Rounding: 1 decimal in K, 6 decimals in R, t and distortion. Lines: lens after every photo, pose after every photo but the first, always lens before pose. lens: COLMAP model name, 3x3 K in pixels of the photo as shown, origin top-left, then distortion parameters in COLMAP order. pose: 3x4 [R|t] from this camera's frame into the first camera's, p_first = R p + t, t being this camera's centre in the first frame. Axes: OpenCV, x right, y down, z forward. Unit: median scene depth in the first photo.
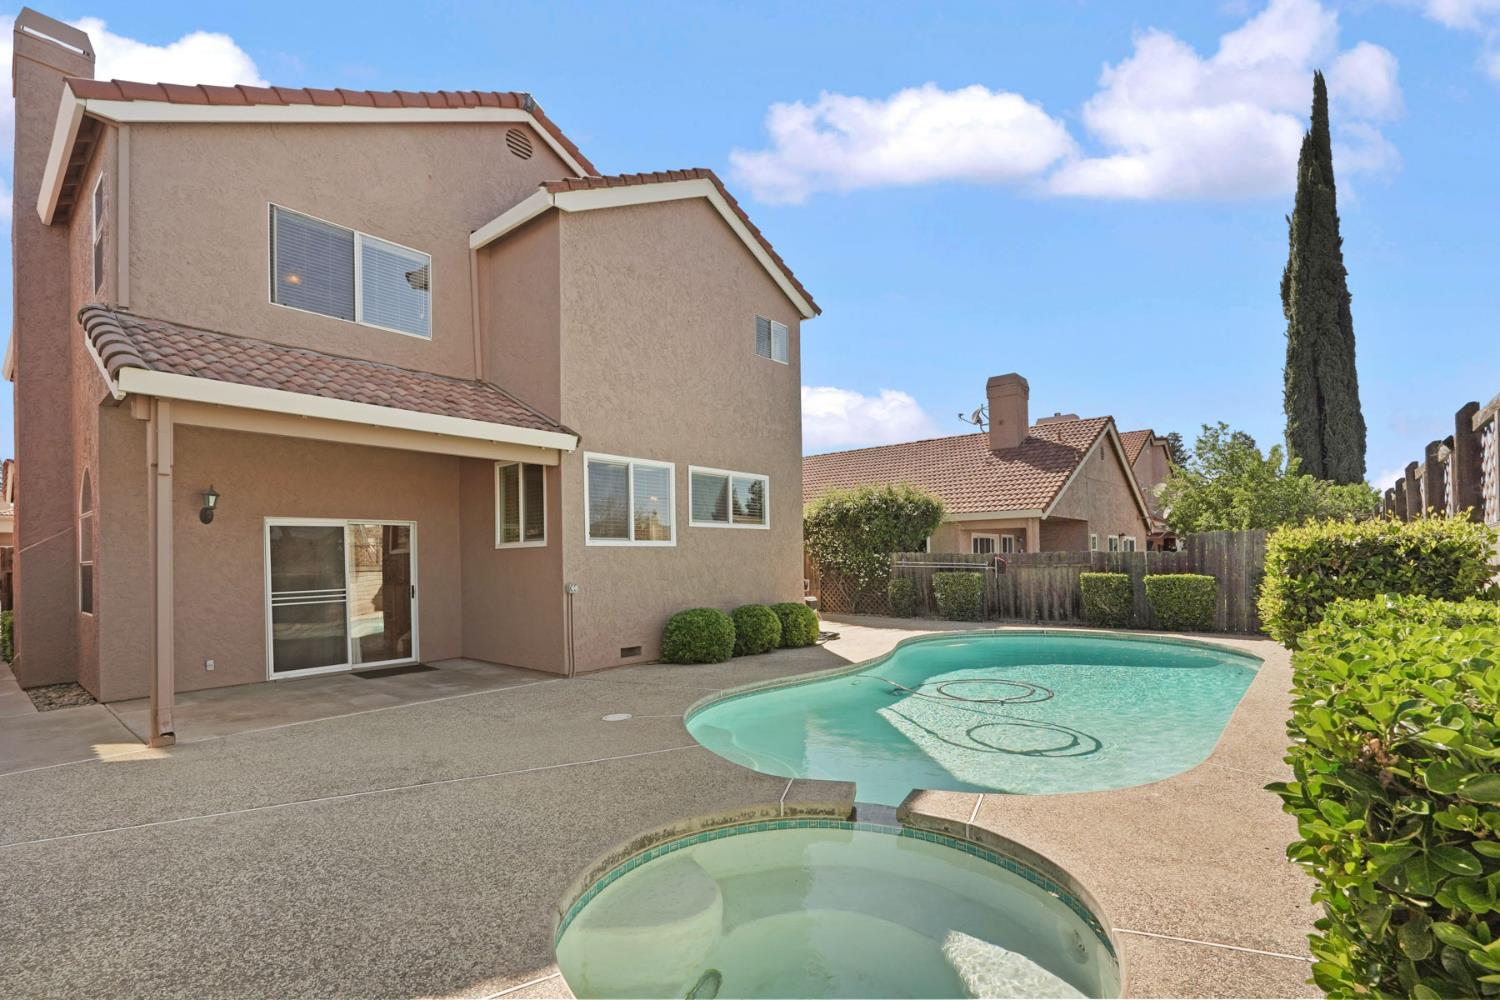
lens RADIAL K [[669.2, 0, 802.8], [0, 669.2, 549.4], [0, 0, 1]] dist [-0.005662, 0.001815]
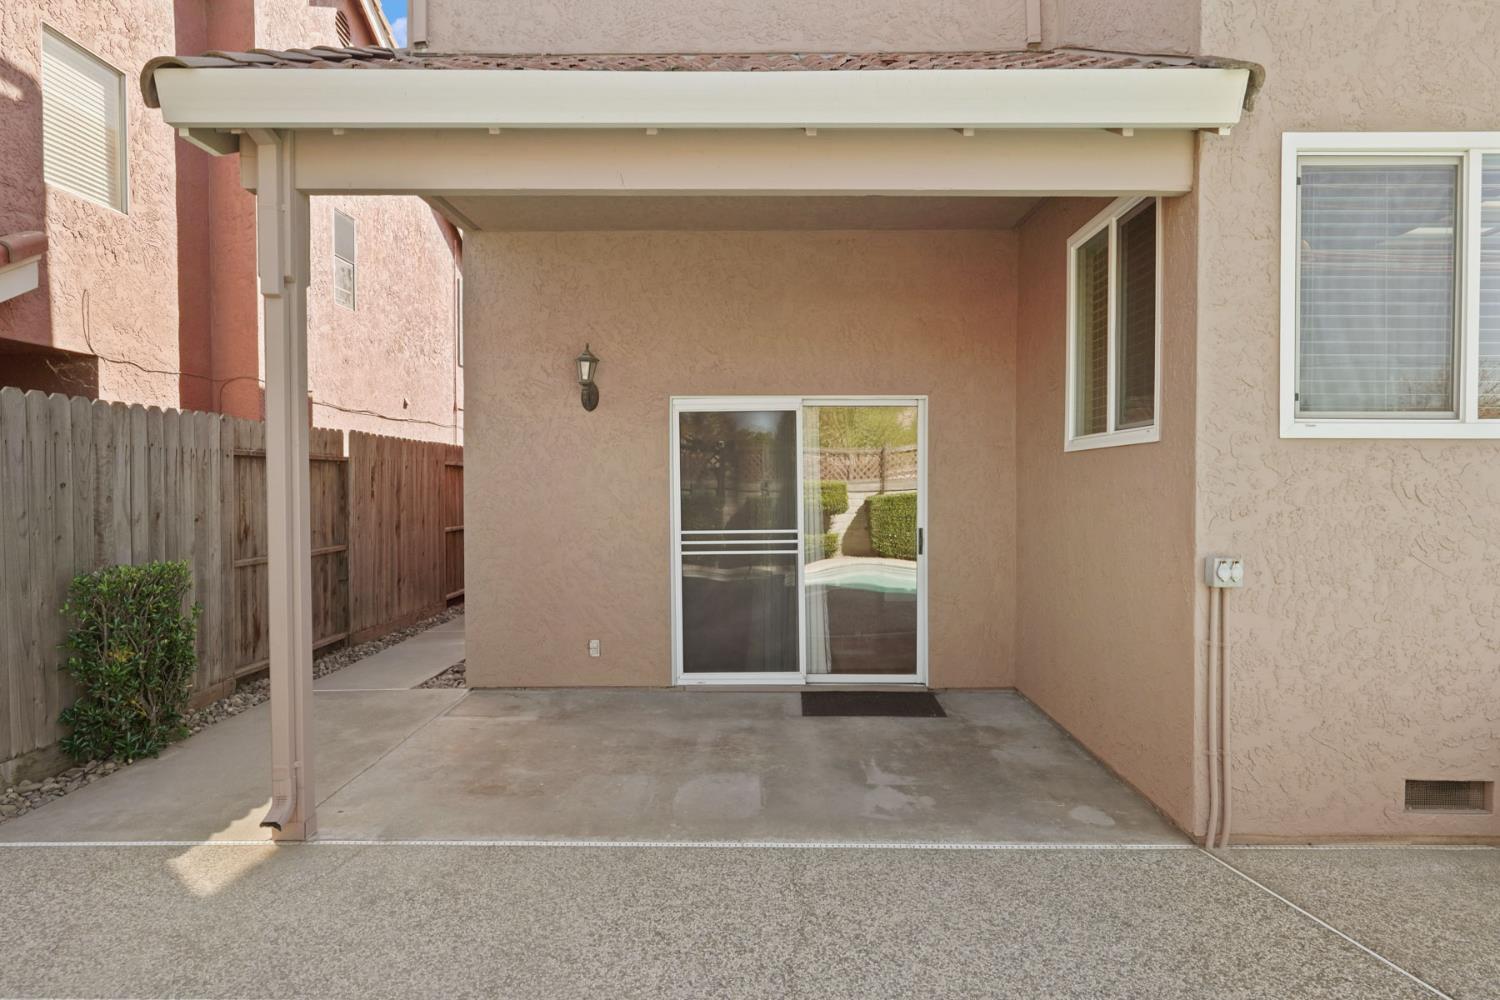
lens RADIAL K [[926.5, 0, 758.6], [0, 926.5, 503.9], [0, 0, 1]] dist [-0.005889, 0.001457]
pose [[0.592625, 0.036239, -0.804663, -0.120856], [-0.001624, 0.999039, 0.043797, 0.006913], [0.805477, -0.024648, 0.592115, 0.548469]]
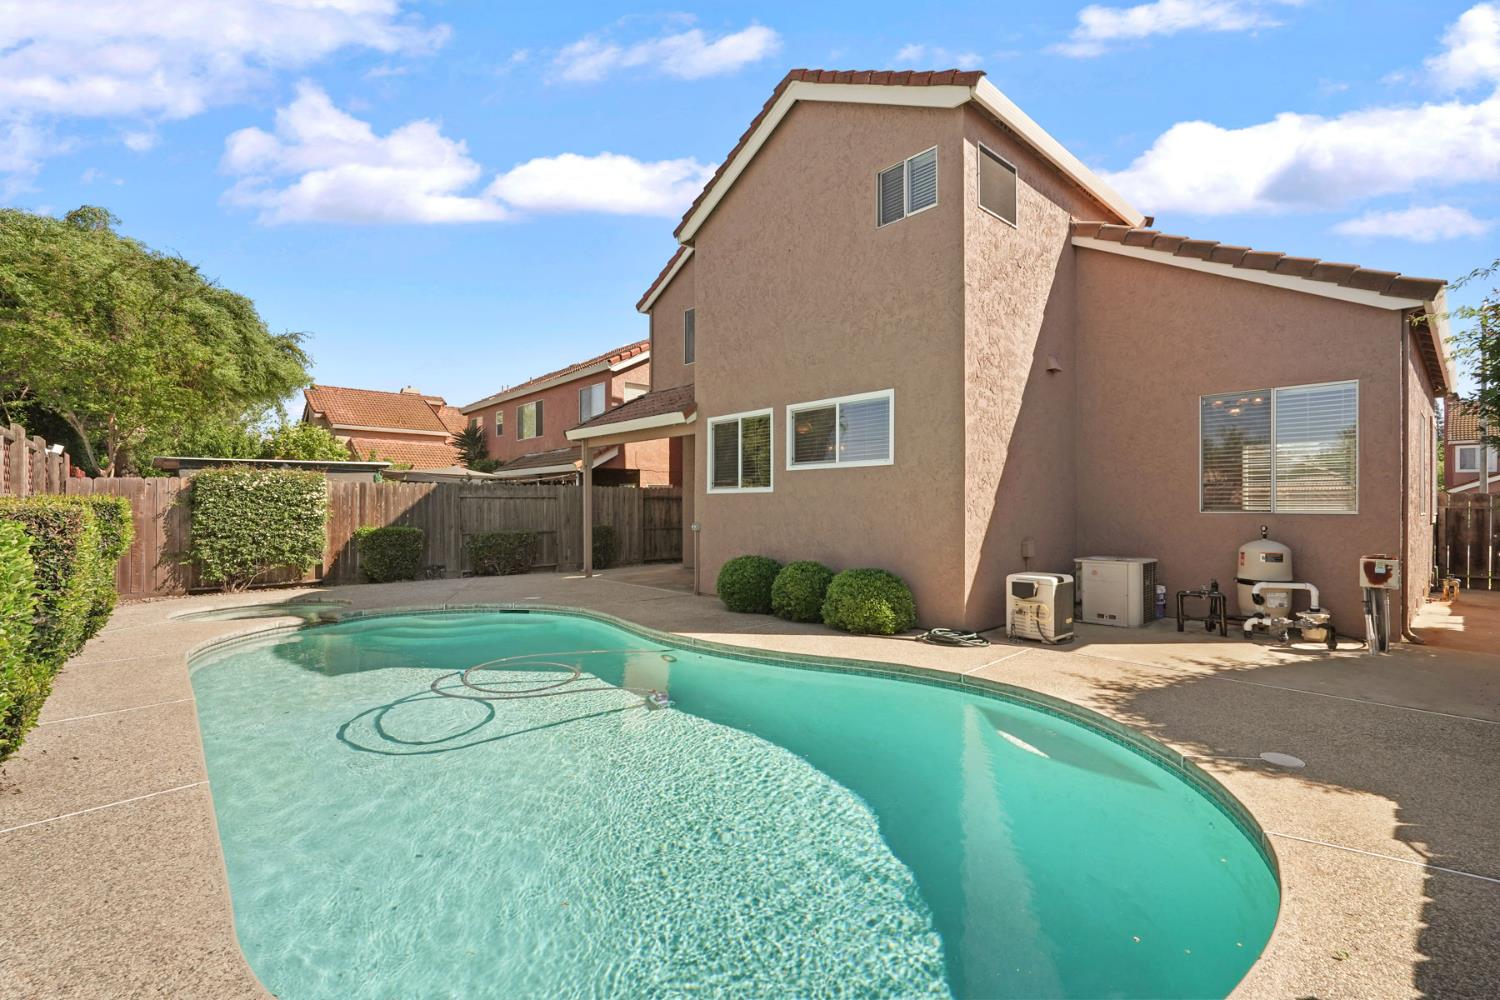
lens RADIAL K [[669.2, 0, 749.2], [0, 669.2, 507.3], [0, 0, 1]] dist [-0.005662, 0.001815]
pose [[-0.178731, 0.010458, -0.983842, 0.888661], [0.005799, 0.999937, 0.009576, 0.009725], [0.983881, -0.003994, -0.178780, 1.292687]]
